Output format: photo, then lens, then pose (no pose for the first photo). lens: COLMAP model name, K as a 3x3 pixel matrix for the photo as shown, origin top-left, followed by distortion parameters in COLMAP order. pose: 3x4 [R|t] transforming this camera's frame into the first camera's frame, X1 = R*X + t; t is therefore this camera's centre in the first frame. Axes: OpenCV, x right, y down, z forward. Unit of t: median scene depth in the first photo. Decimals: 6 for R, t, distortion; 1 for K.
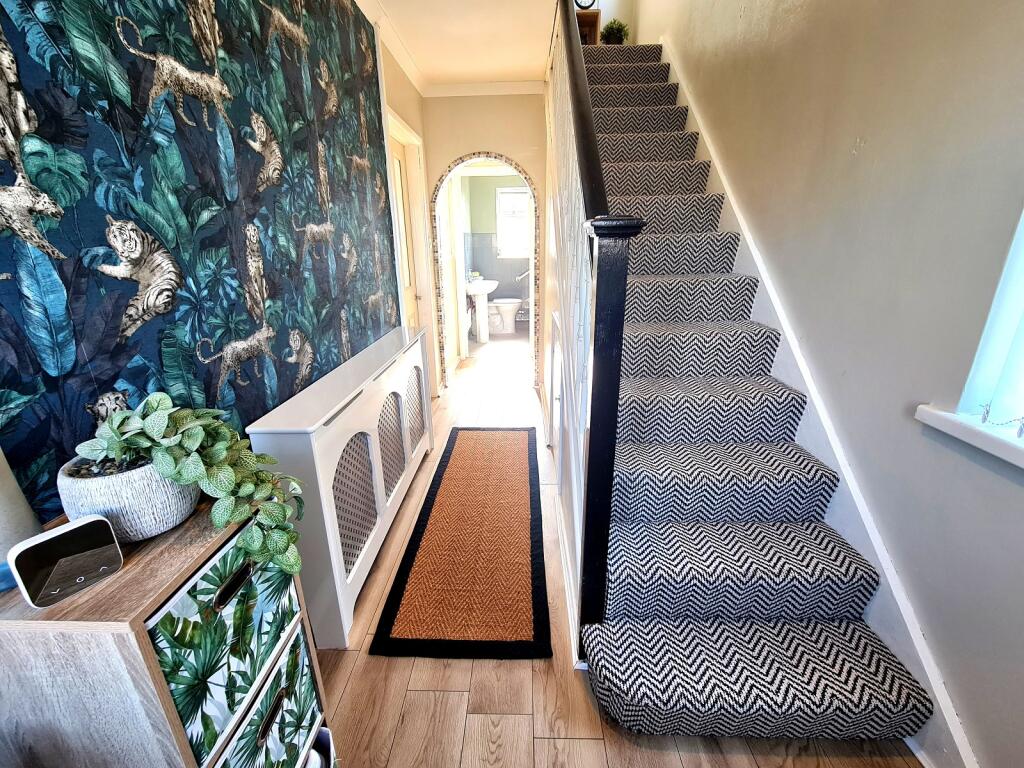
lens RADIAL K [[419.7, 0, 511.1], [0, 419.7, 380.2], [0, 0, 1]] dist [-0.014119, 0.005208]
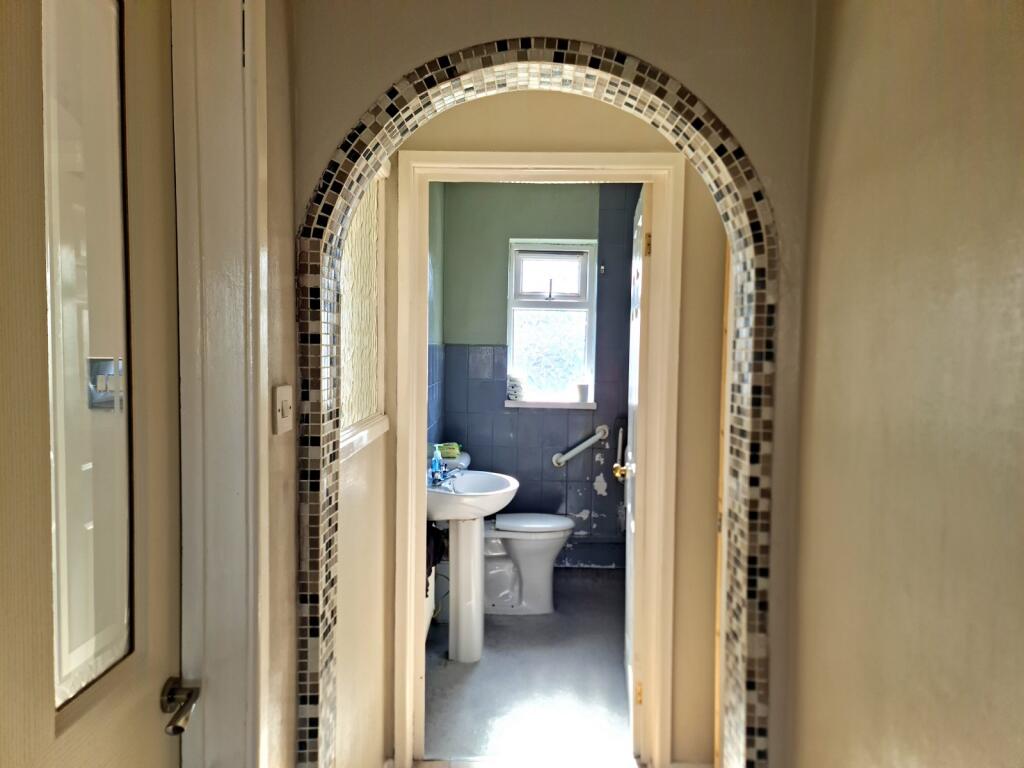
lens RADIAL K [[719.2, 0, 512.0], [0, 719.2, 384.0], [0, 0, 1]] dist [0.037175, -0.000688]
pose [[0.999383, 0.027783, 0.021467, -0.080656], [-0.021129, 0.964218, -0.264269, -0.236546], [-0.028041, 0.263652, 0.964210, 0.615358]]
